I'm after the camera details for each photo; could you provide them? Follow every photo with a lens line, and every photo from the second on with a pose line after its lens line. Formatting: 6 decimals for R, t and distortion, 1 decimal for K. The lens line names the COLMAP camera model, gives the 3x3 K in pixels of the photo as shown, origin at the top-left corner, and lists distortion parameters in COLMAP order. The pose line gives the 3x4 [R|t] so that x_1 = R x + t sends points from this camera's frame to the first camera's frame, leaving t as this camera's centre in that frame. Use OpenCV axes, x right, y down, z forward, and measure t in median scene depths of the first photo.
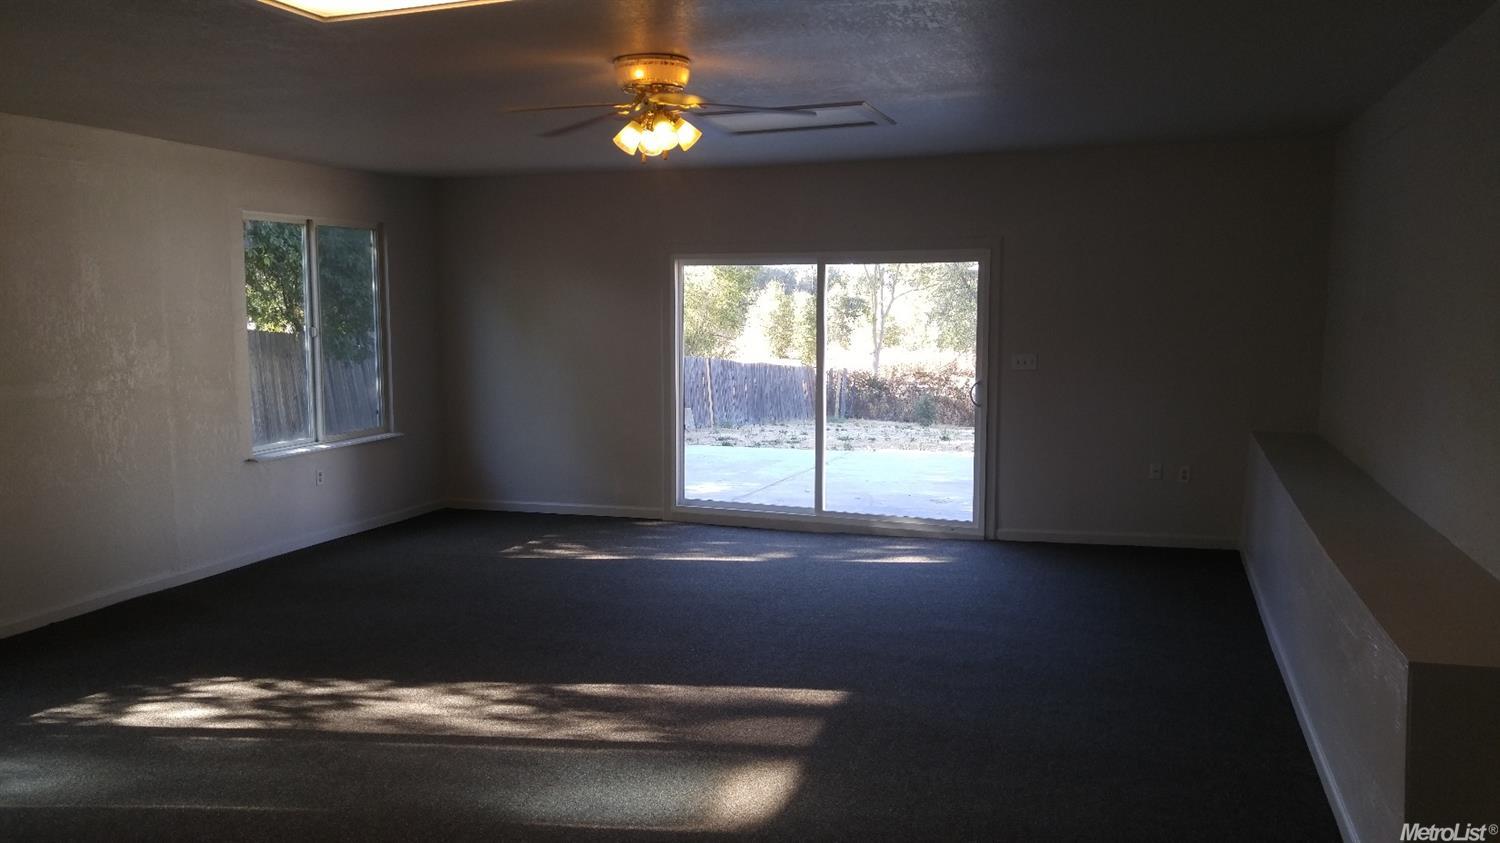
lens RADIAL K [[1113.8, 0, 750.0], [0, 1113.8, 421.5], [0, 0, 1]] dist [0.003585, 0.001263]
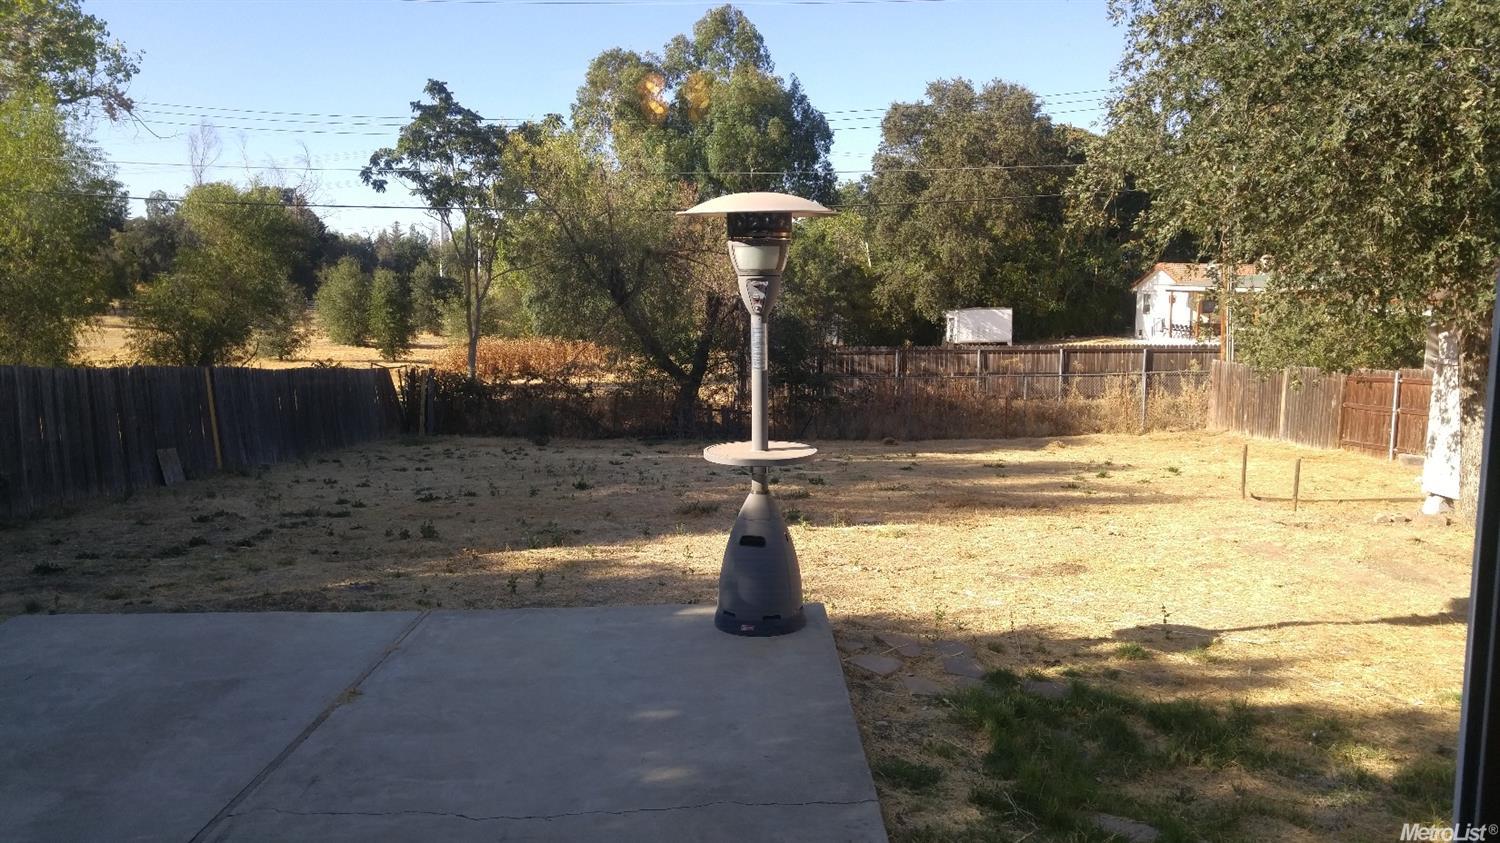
lens RADIAL K [[1113.8, 0, 750.0], [0, 1113.8, 421.5], [0, 0, 1]] dist [0.003585, 0.001263]
pose [[0.936603, -0.032639, 0.348869, 0.013641], [0.026706, 0.999405, 0.021805, -0.013811], [-0.349373, -0.011106, 0.936918, 0.128195]]
